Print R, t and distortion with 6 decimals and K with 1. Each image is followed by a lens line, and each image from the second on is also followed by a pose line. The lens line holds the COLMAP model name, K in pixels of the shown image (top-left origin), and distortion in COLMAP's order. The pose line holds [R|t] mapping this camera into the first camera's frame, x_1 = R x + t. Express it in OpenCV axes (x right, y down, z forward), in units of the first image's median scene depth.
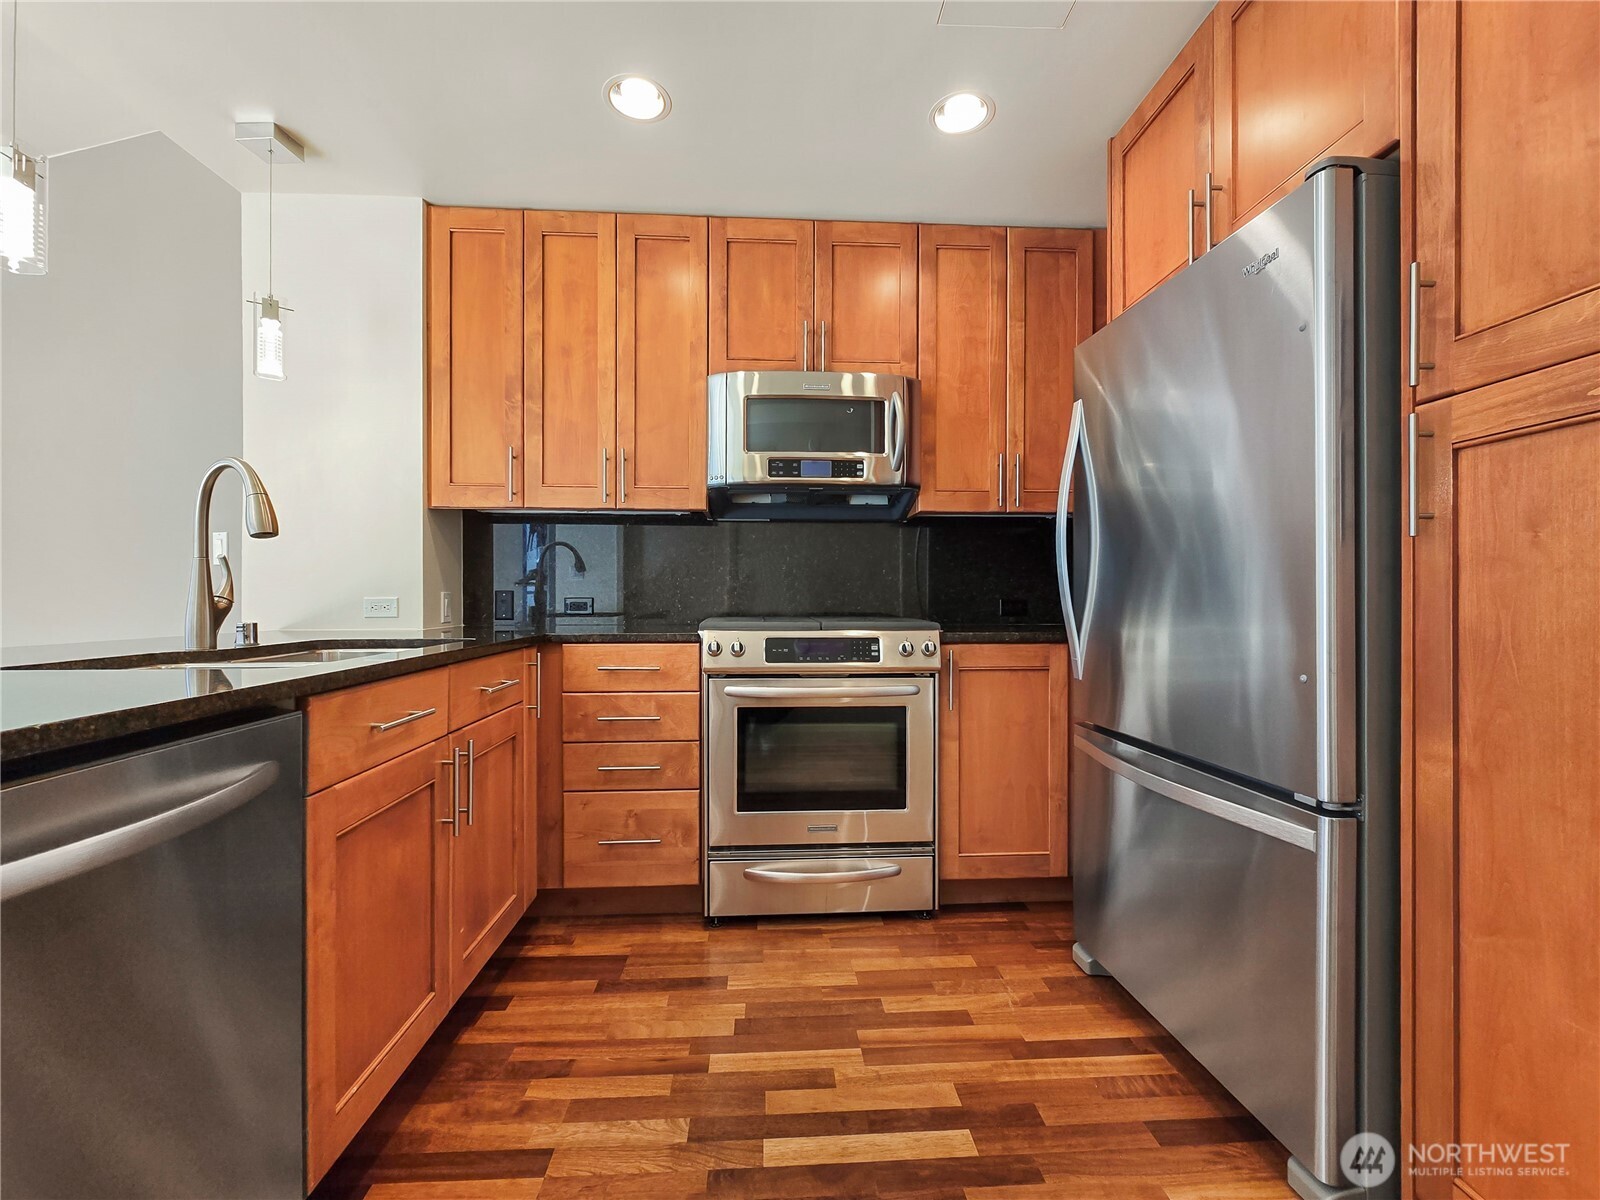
lens RADIAL K [[666.0, 0, 795.5], [0, 666.0, 591.2], [0, 0, 1]] dist [0.008552, 0.000690]
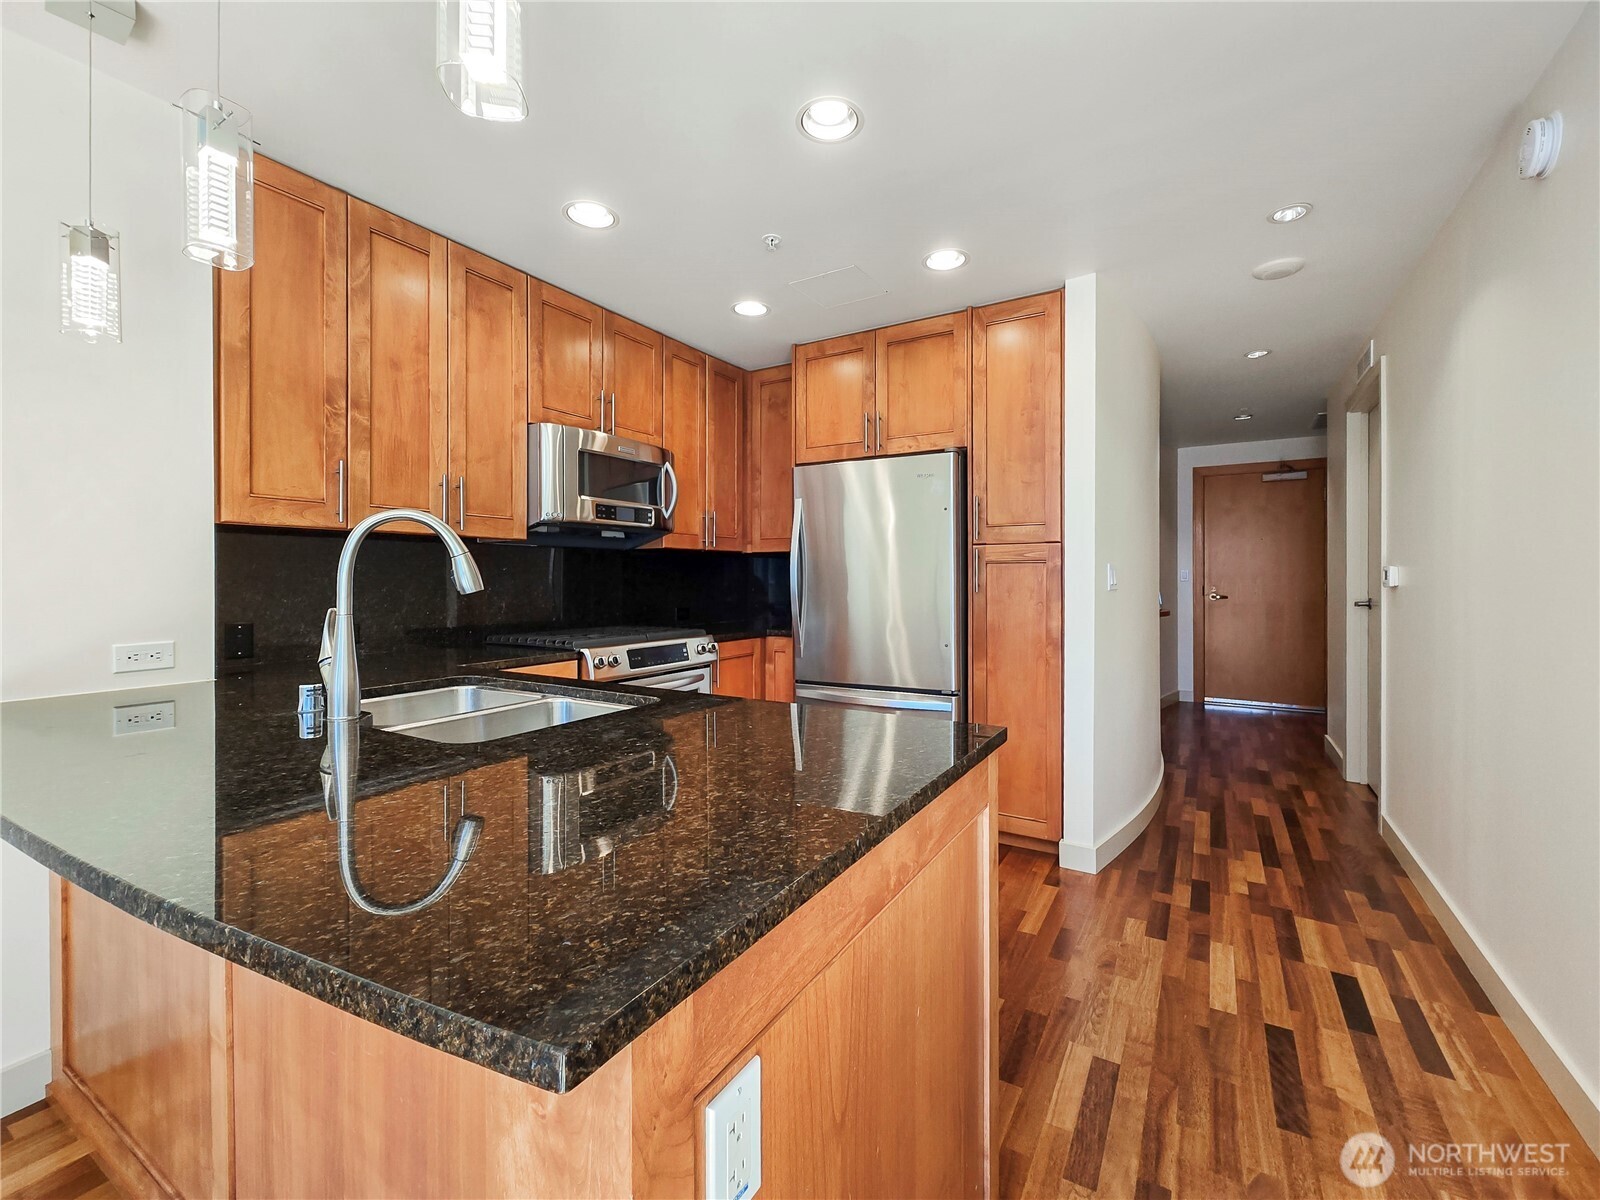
lens RADIAL K [[666.0, 0, 805.1], [0, 666.0, 585.5], [0, 0, 1]] dist [0.008552, 0.000690]
pose [[0.573904, -0.008083, 0.818883, -0.796559], [-0.001049, 0.999943, 0.010605, -0.060997], [-0.818922, -0.006945, 0.573863, -0.012351]]
